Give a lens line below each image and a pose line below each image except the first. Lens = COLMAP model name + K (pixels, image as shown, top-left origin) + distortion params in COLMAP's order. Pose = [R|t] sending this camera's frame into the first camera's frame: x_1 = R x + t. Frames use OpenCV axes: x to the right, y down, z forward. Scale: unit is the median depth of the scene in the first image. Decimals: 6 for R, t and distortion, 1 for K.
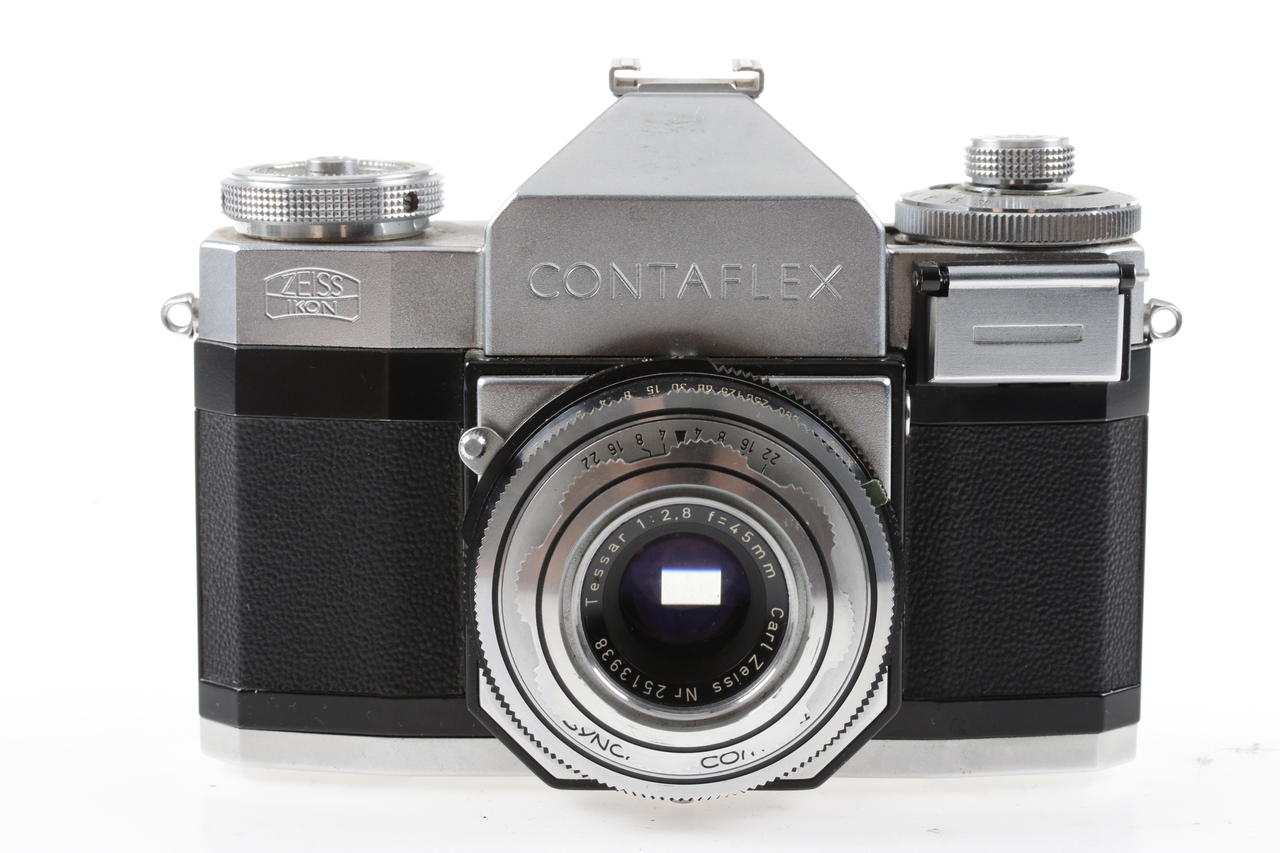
lens RADIAL K [[3550.7, 0, 642.8], [0, 3550.7, 432.6], [0, 0, 1]] dist [1.213597, 0.000000]
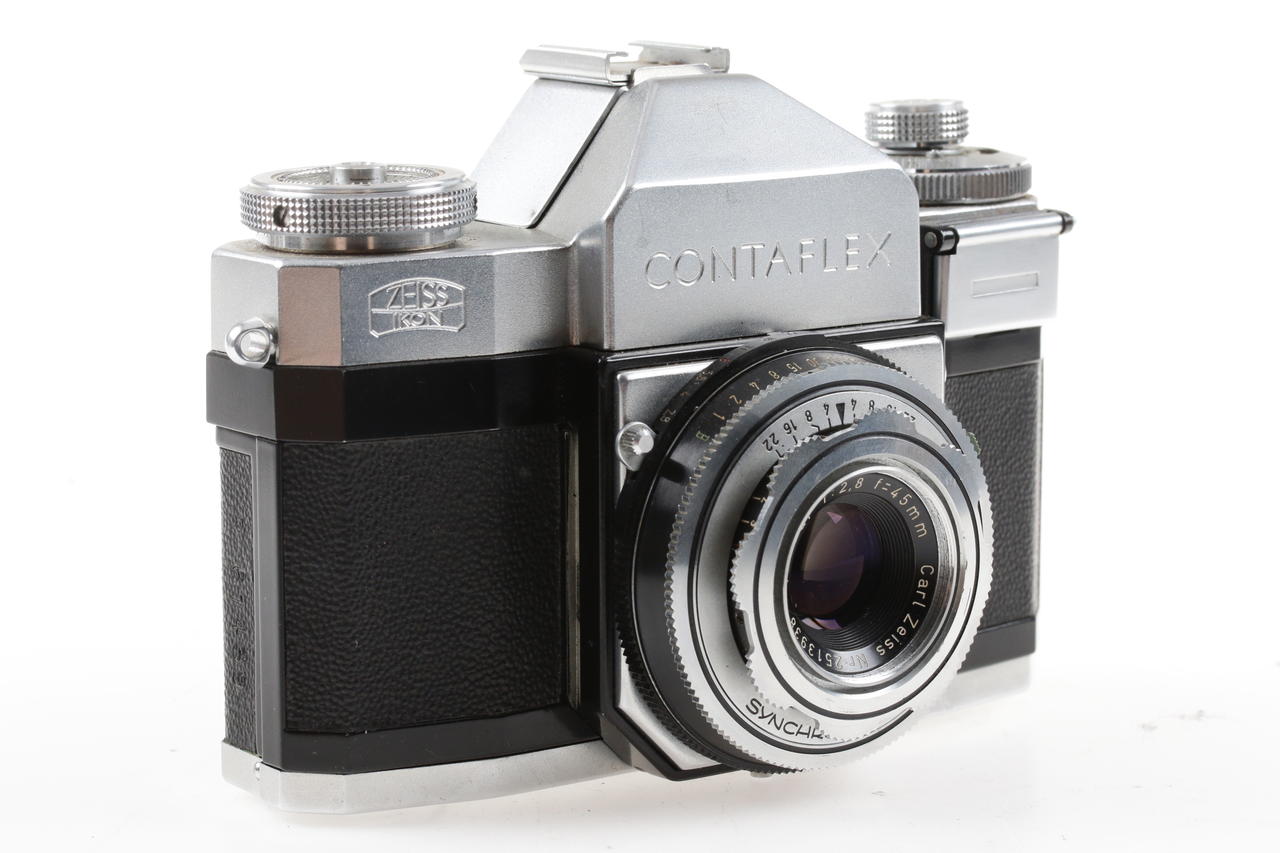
lens RADIAL K [[3550.7, 0, 581.9], [0, 3550.7, 465.9], [0, 0, 1]] dist [1.213597, 0.000000]
pose [[0.791761, -0.107343, 0.601325, -0.623401], [0.102314, 0.993836, 0.042694, -0.031836], [-0.602201, 0.027721, 0.797863, 0.220404]]
